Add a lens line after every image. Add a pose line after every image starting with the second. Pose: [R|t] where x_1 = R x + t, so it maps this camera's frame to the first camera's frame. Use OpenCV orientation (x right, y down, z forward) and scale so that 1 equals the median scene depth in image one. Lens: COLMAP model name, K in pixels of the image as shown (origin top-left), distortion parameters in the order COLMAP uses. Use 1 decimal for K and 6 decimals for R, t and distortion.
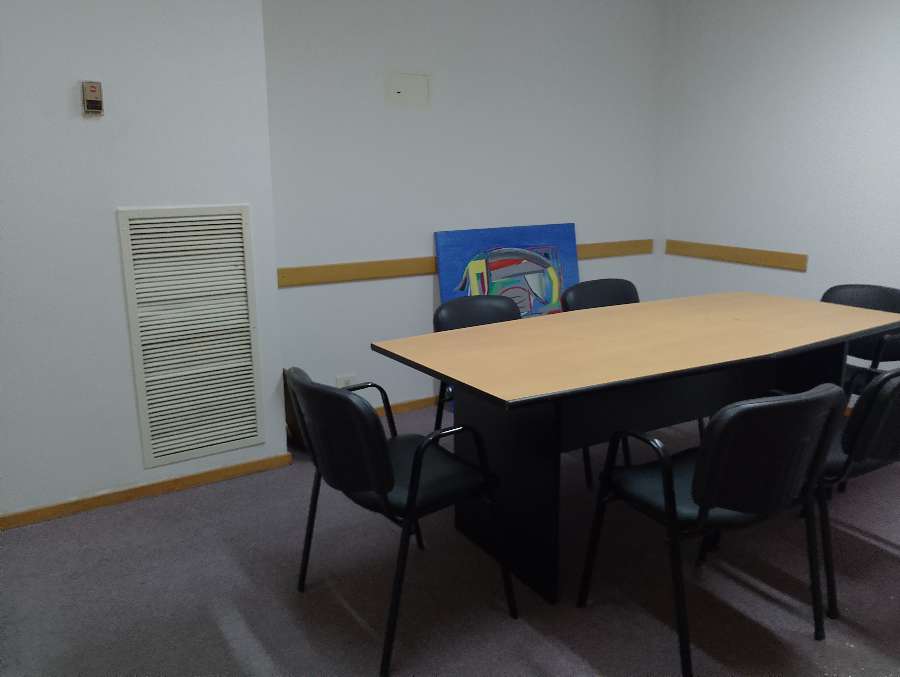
lens RADIAL K [[793.4, 0, 450.0], [0, 793.4, 338.5], [0, 0, 1]] dist [0.037889, -0.008187]
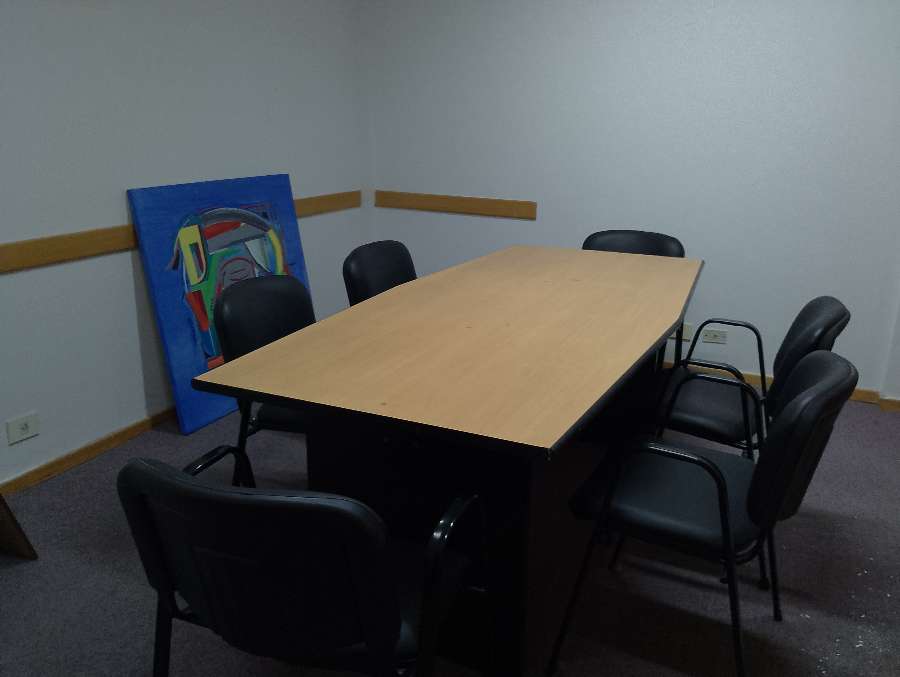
lens RADIAL K [[793.4, 0, 450.0], [0, 793.4, 338.5], [0, 0, 1]] dist [0.037889, -0.008187]
pose [[0.841126, -0.133122, 0.524199, -0.163871], [0.100337, 0.990818, 0.090622, -0.037423], [-0.531450, -0.023628, 0.846760, 0.231859]]
